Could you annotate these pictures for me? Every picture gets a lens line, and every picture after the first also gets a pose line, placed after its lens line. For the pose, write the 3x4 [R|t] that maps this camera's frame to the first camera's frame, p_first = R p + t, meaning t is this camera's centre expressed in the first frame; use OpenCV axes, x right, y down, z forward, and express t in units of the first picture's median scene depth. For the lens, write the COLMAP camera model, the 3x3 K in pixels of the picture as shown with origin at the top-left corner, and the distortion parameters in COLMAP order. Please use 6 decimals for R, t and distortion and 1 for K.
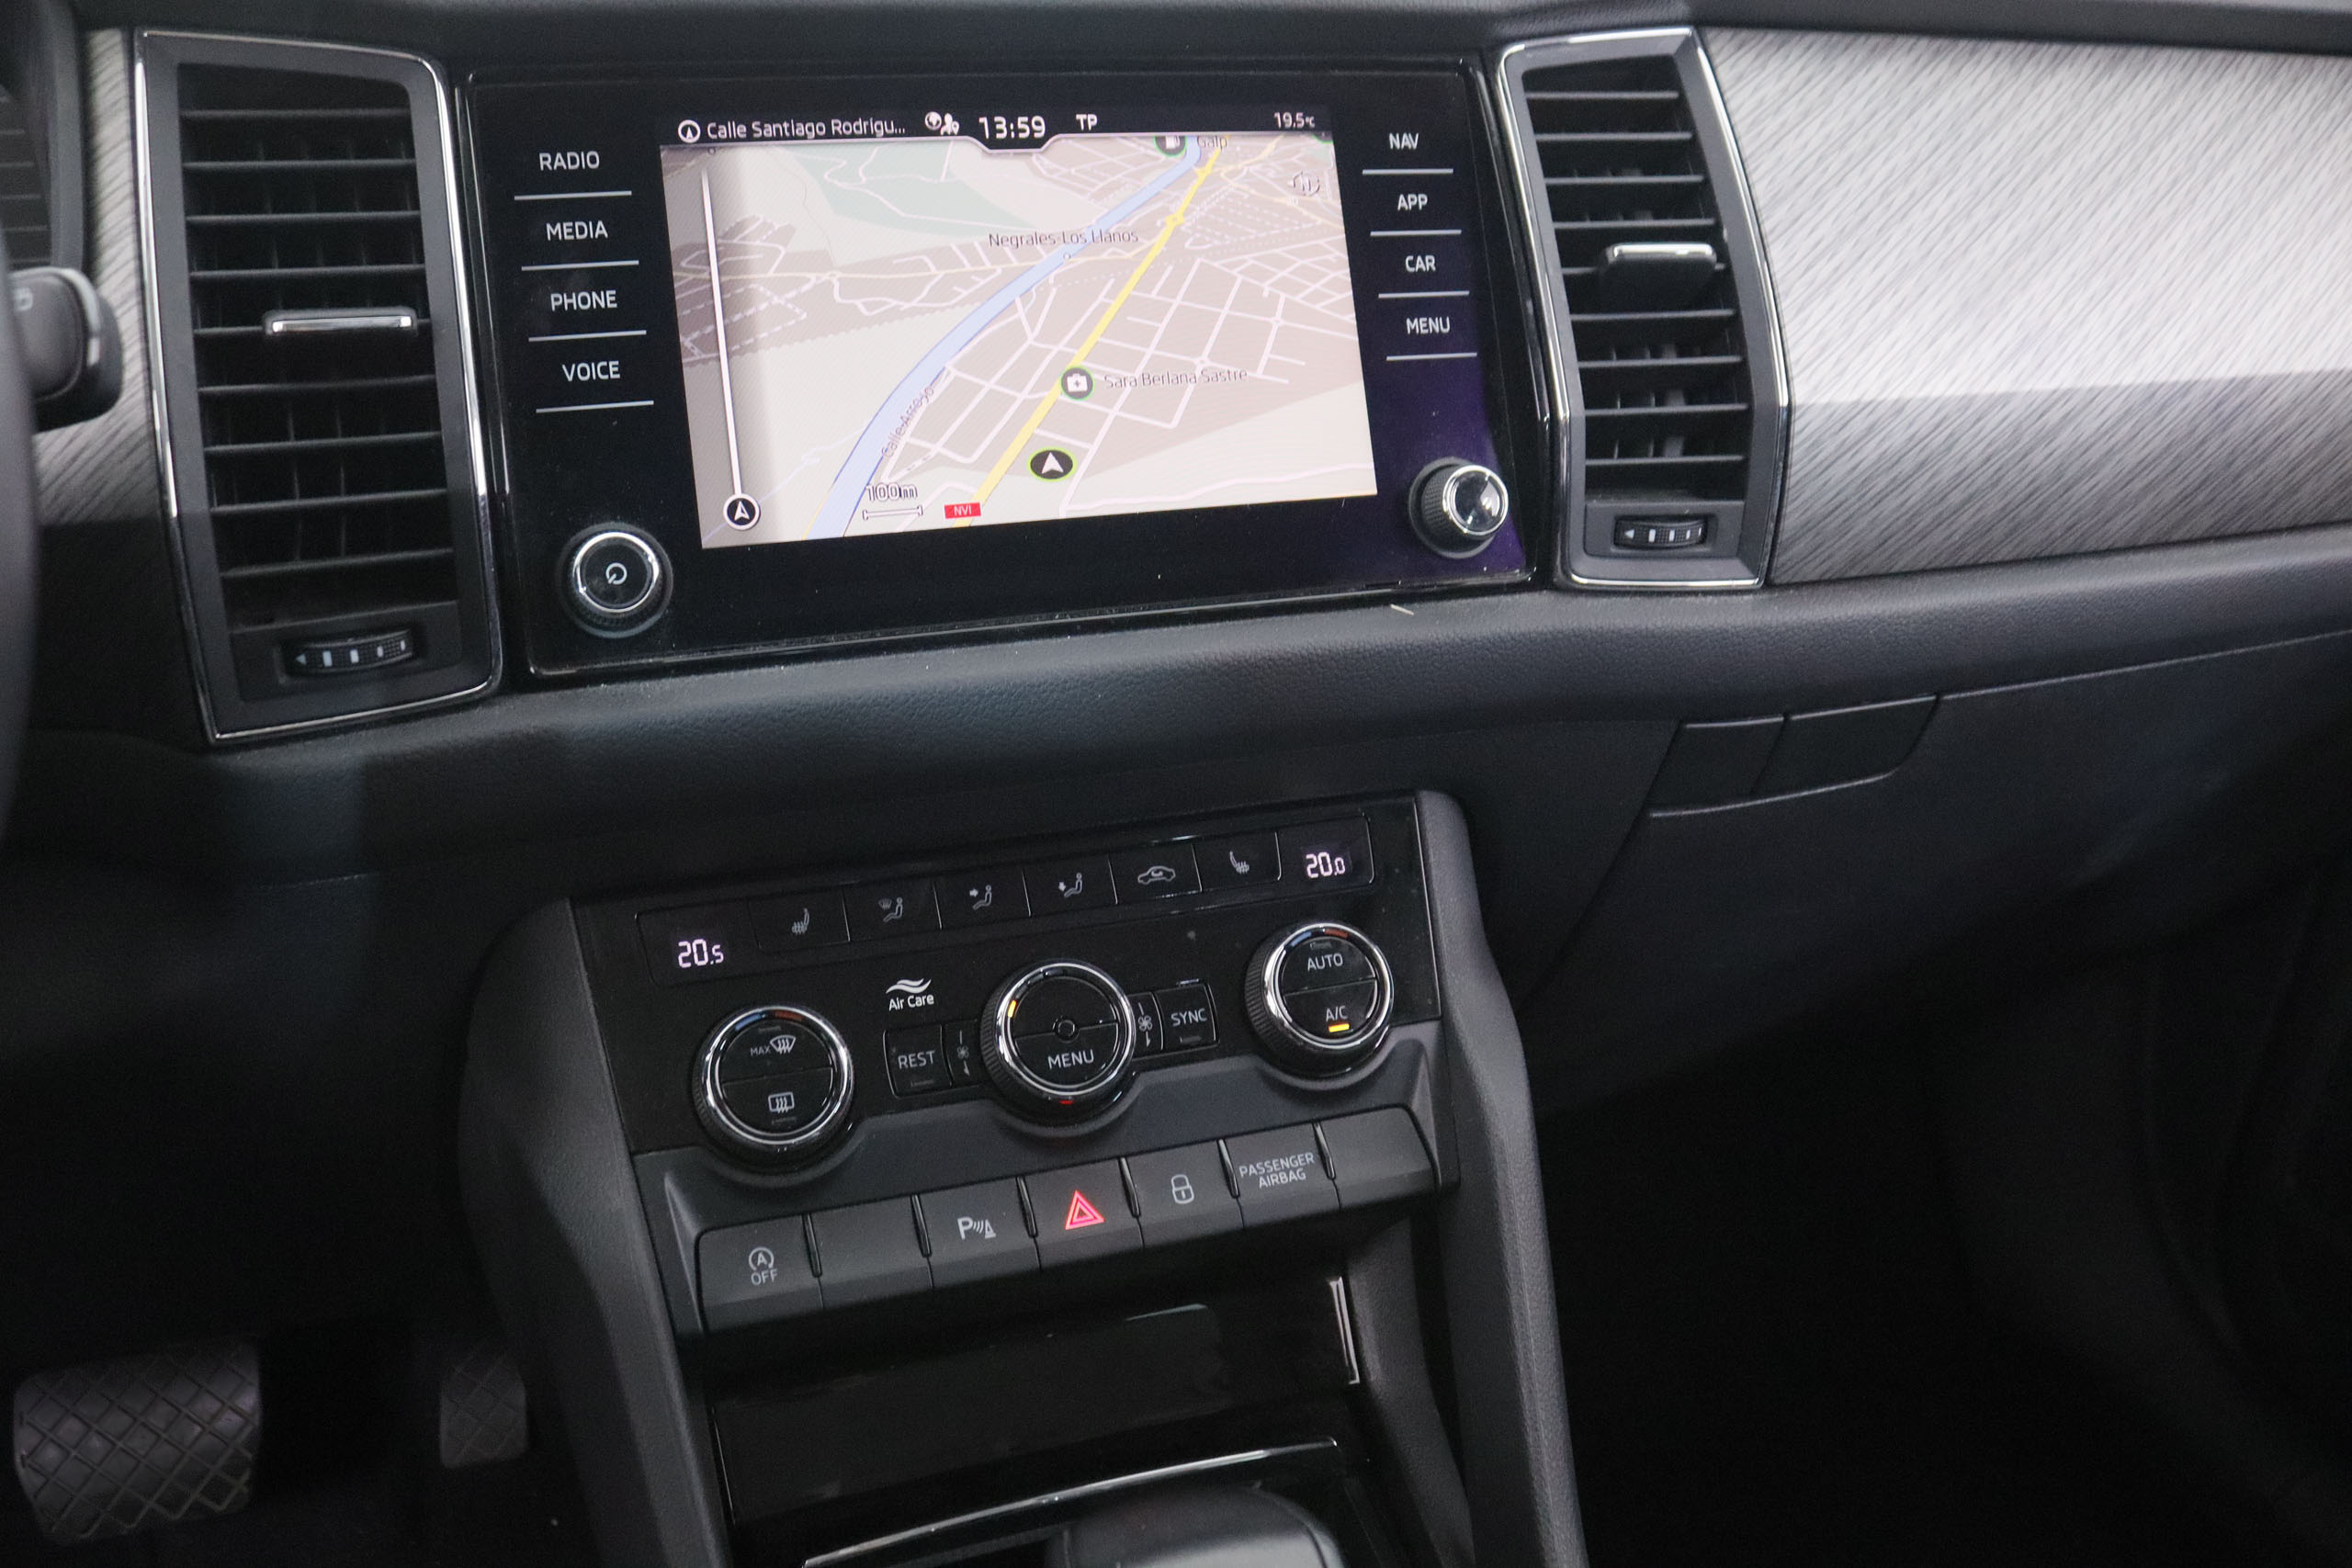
lens RADIAL K [[1891.6, 0, 1176.4], [0, 1891.6, 785.1], [0, 0, 1]] dist [-0.152298, 0.030628]
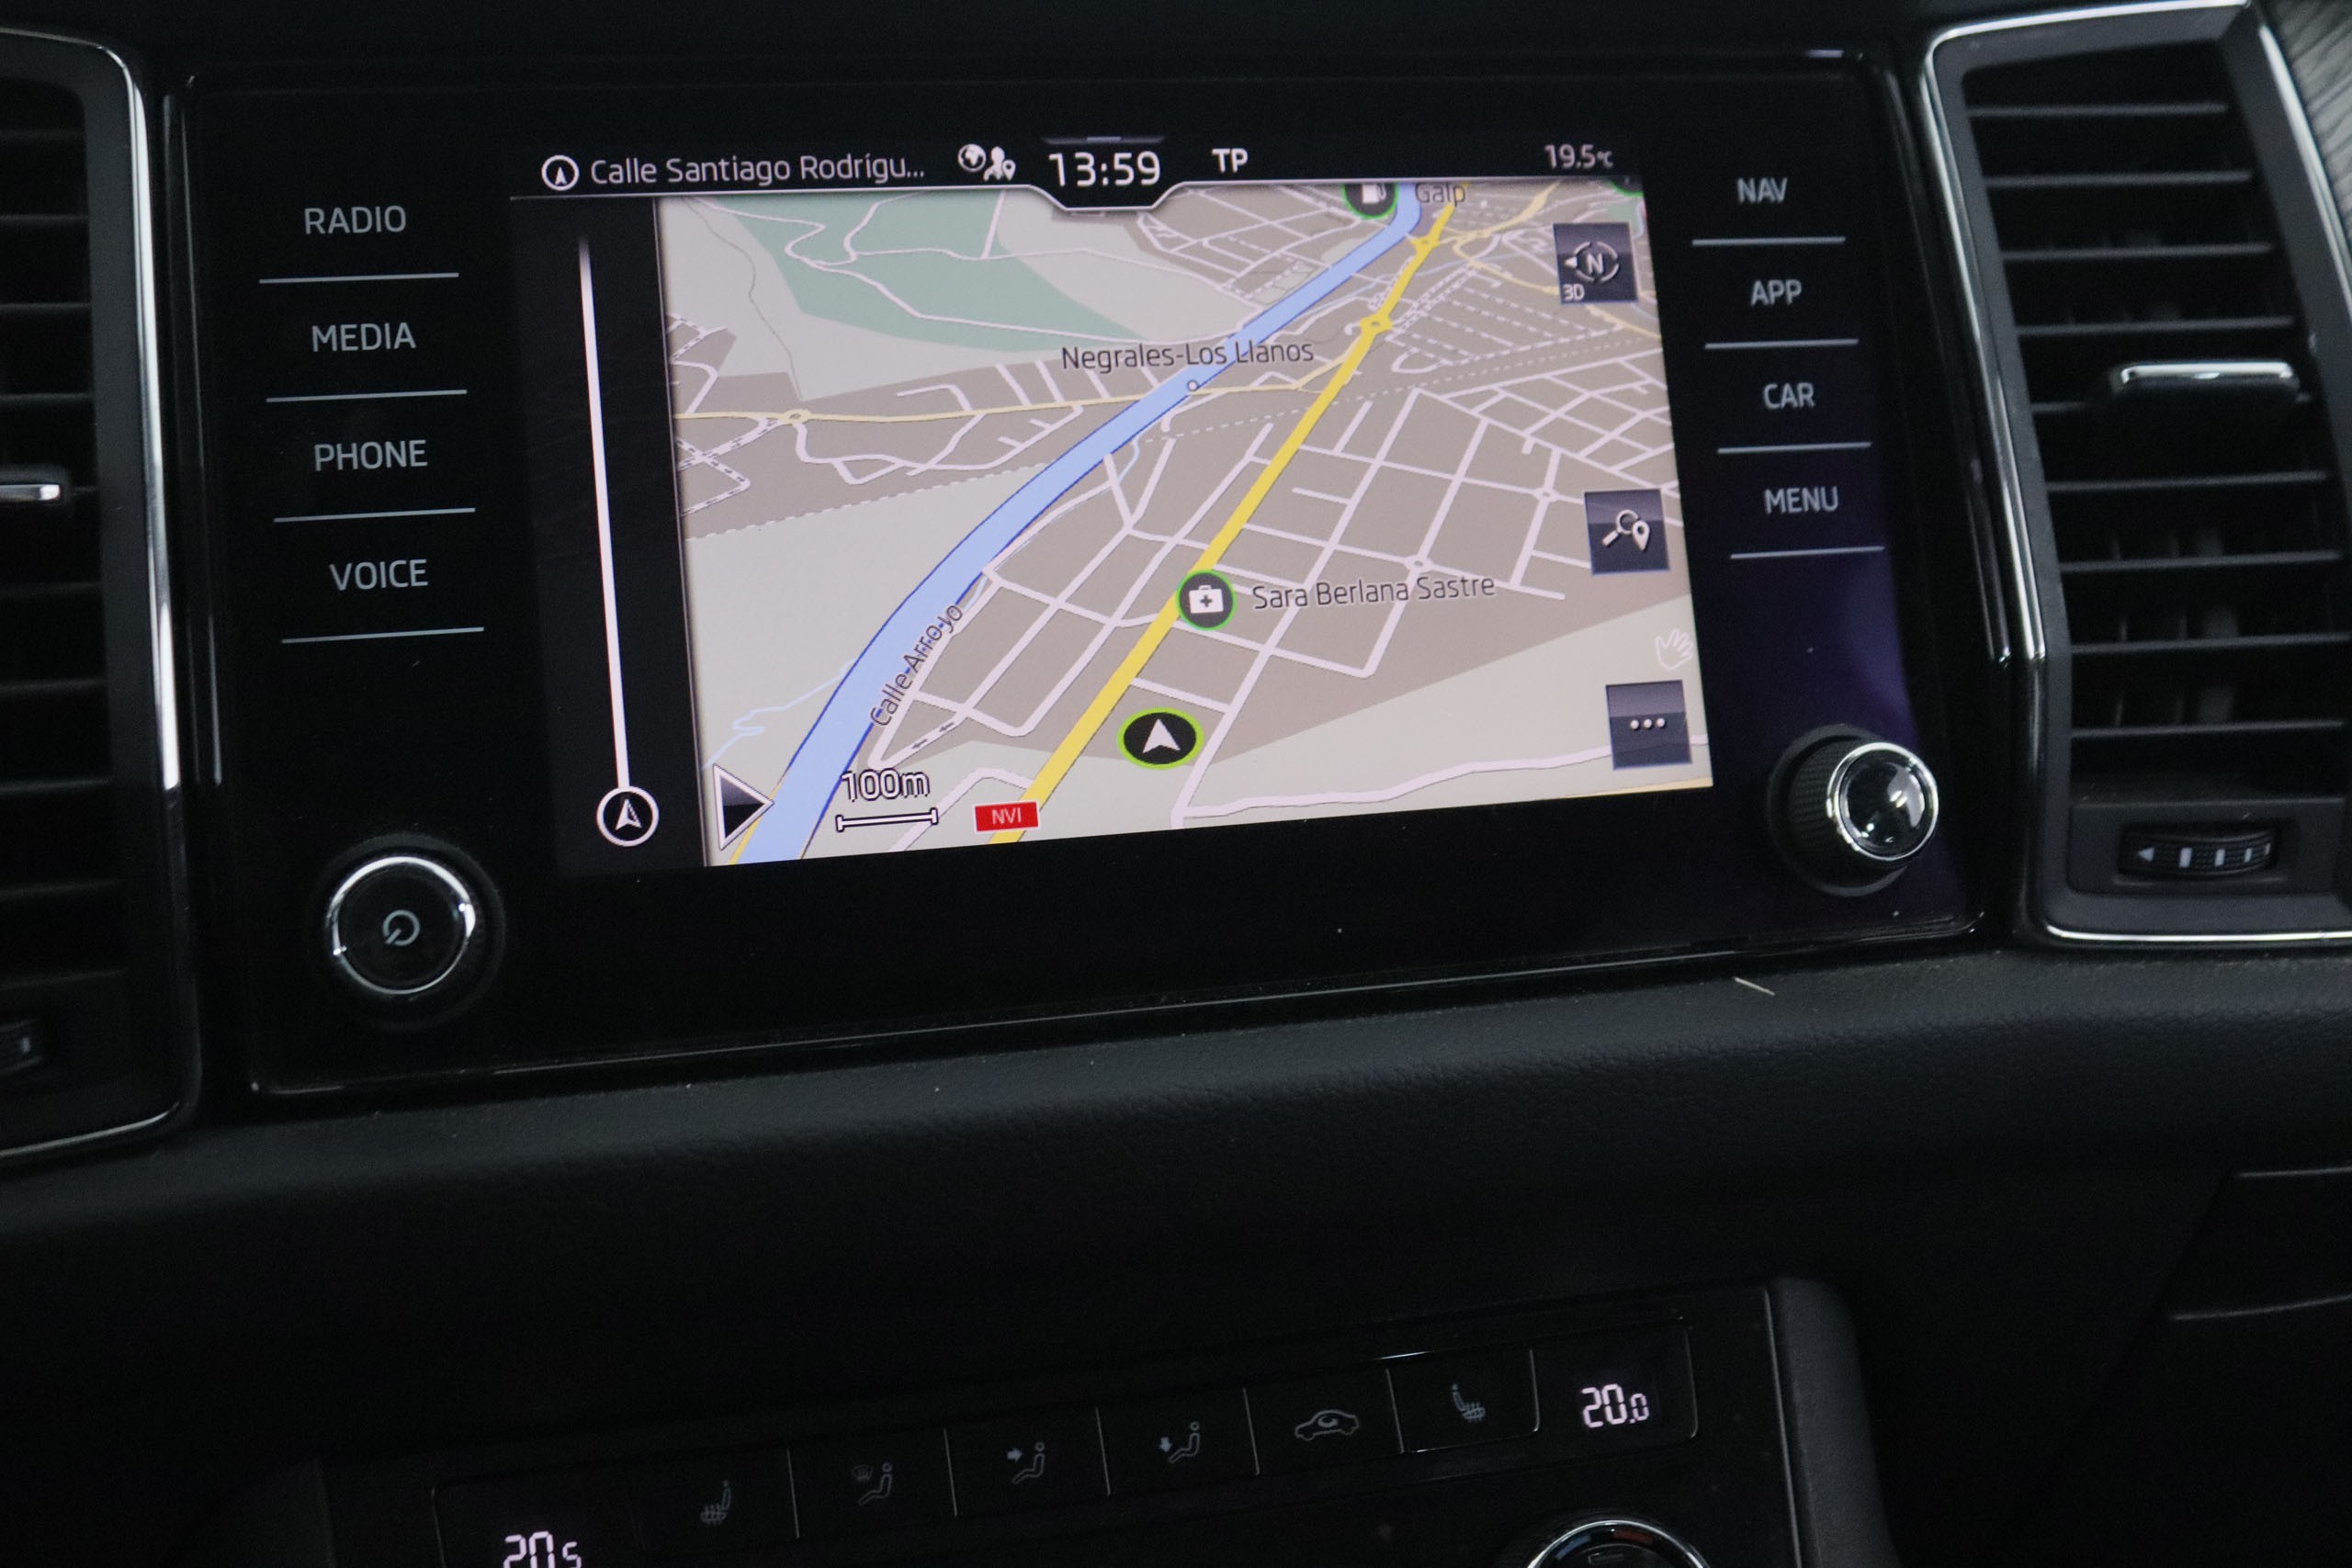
lens RADIAL K [[2686.5, 0, 1170.7], [0, 2686.5, 806.7], [0, 0, 1]] dist [-0.092392, 0.000000]
pose [[0.996986, 0.015353, -0.076044, 0.001315], [-0.022698, 0.995056, -0.096690, -0.066044], [0.074183, 0.098125, 0.992405, 0.163195]]
